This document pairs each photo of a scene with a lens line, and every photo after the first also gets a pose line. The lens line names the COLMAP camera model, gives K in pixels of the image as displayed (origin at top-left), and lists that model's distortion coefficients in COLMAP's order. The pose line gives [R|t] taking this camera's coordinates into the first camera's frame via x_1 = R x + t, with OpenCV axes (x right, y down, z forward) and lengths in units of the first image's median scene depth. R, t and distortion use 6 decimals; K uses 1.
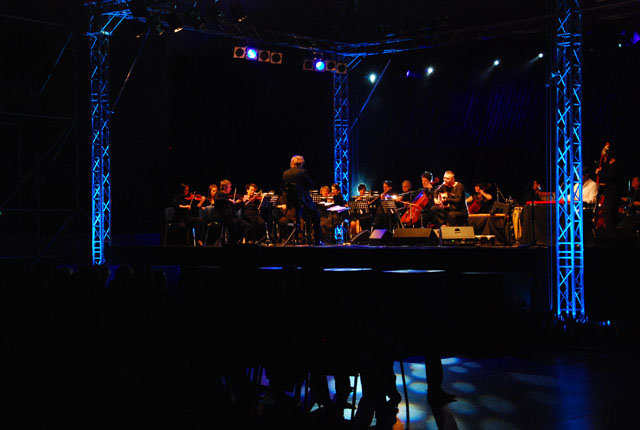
lens RADIAL K [[1227.2, 0, 320.0], [0, 1227.2, 215.0], [0, 0, 1]] dist [0.362702, 0.049747]
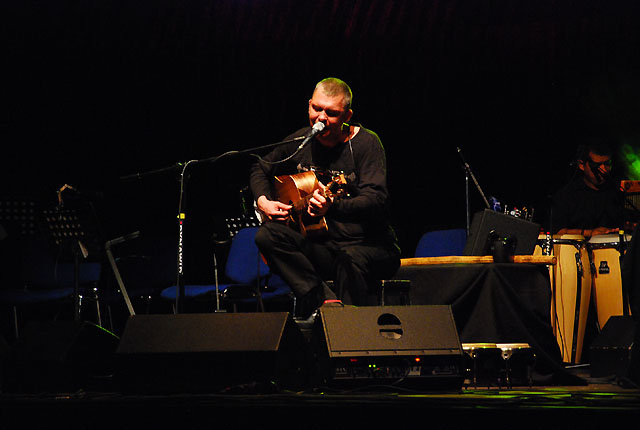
lens RADIAL K [[2974.9, 0, 320.0], [0, 2974.9, 215.0], [0, 0, 1]] dist [2.239778, 0.409143]
pose [[0.985589, -0.000075, 0.169159, 0.001281], [0.004031, 0.999726, -0.023045, 0.005147], [-0.169111, 0.023394, 0.985319, 0.431069]]
